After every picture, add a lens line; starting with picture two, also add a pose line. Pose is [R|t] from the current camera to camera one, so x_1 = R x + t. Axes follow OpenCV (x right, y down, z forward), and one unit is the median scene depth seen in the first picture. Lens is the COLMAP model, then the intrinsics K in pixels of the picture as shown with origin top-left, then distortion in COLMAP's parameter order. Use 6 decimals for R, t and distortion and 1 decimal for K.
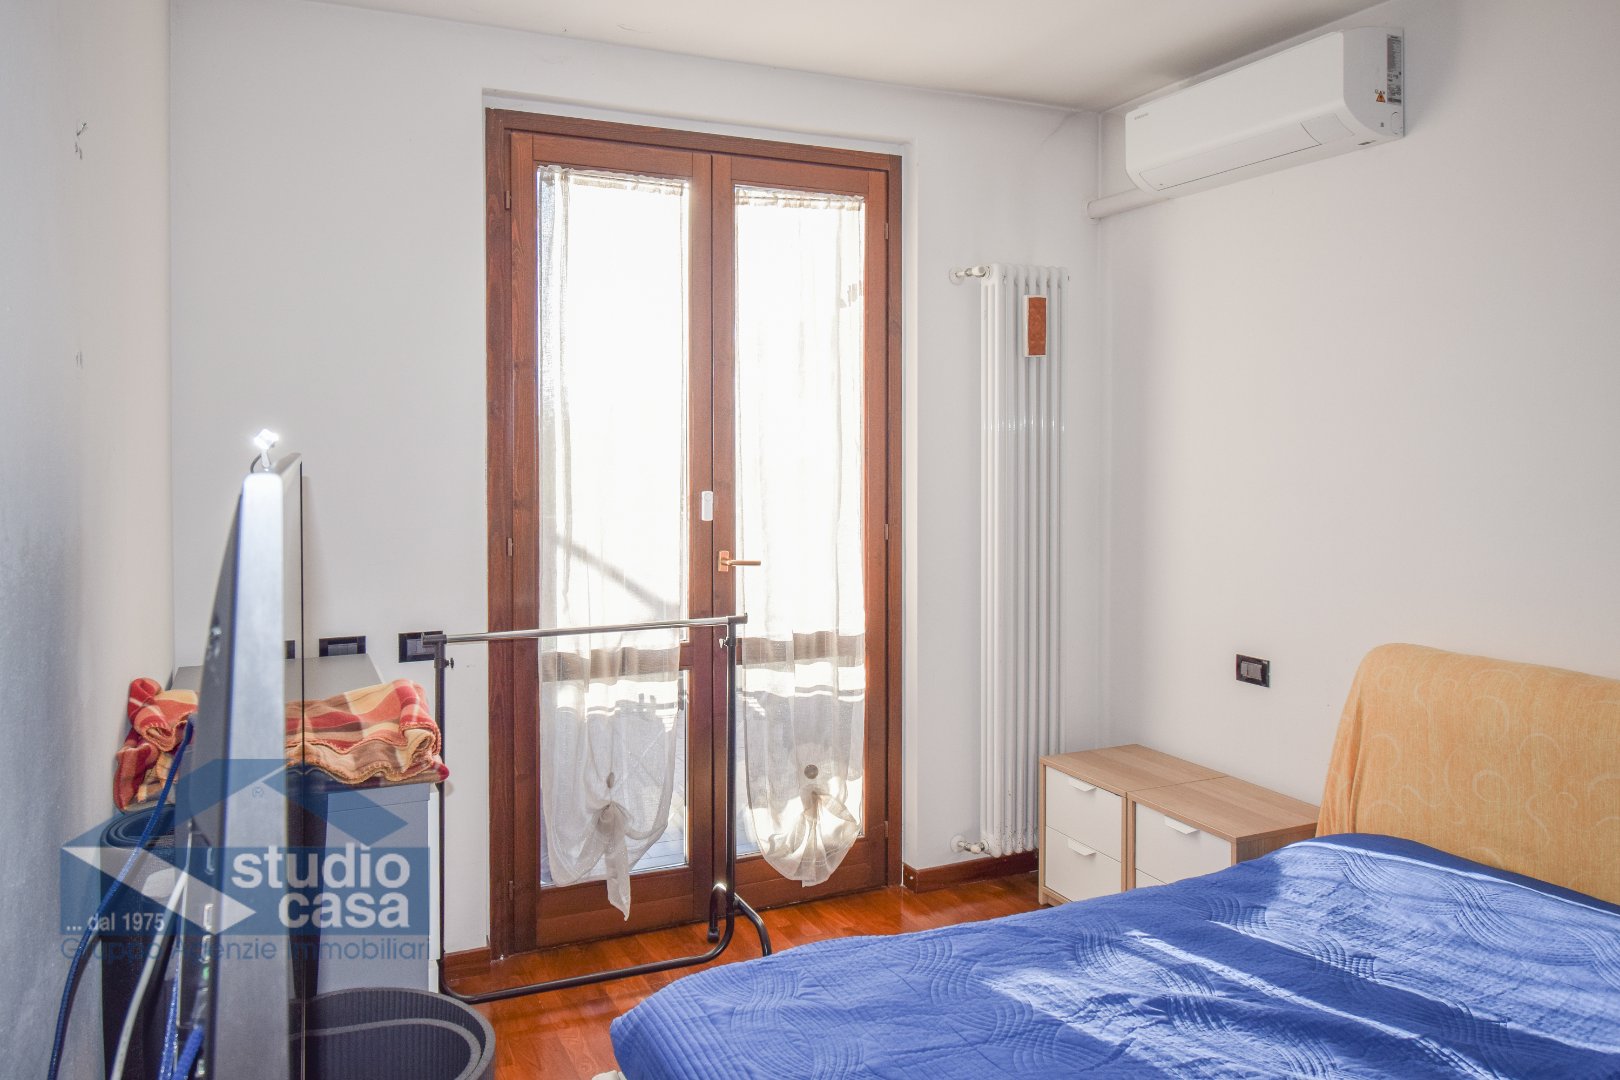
lens RADIAL K [[1085.4, 0, 806.3], [0, 1085.4, 439.6], [0, 0, 1]] dist [-0.005180, -0.007500]
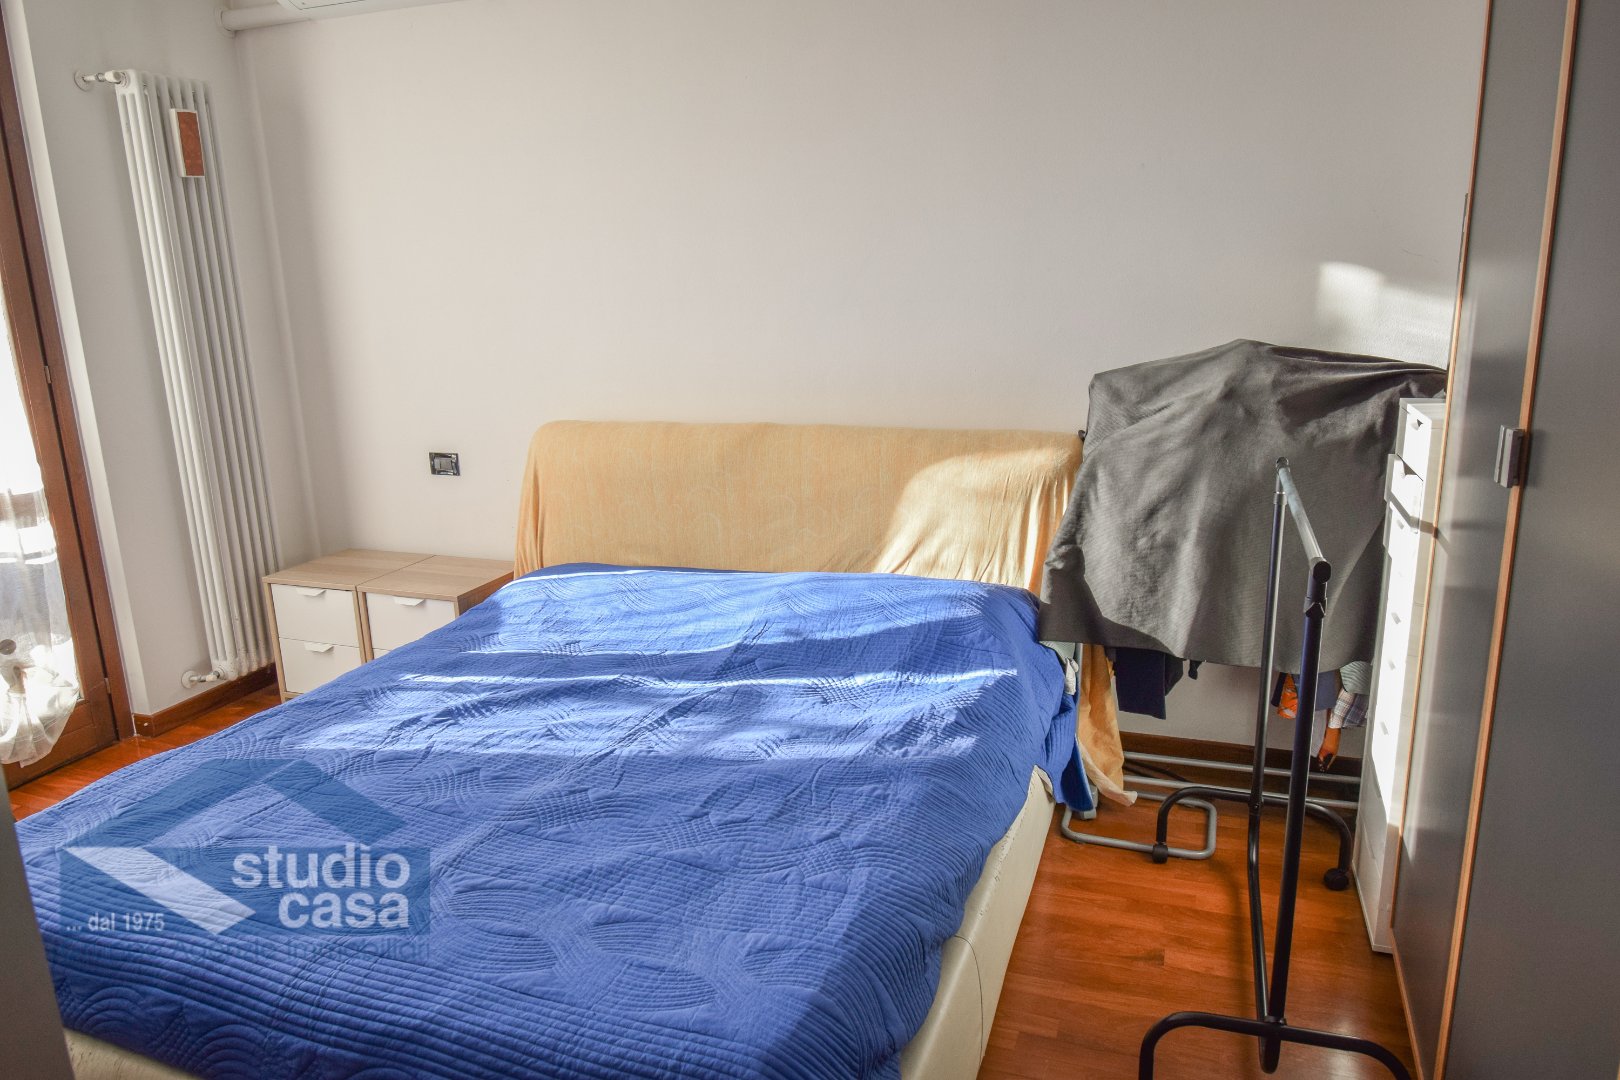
lens RADIAL K [[1104.9, 0, 810.0], [0, 1104.9, 540.0], [0, 0, 1]] dist [-0.001312, 0.000592]
pose [[0.682813, -0.194106, 0.704336, -0.224524], [0.035527, 0.971742, 0.233358, 0.035998], [-0.729729, -0.134317, 0.670414, -0.129388]]
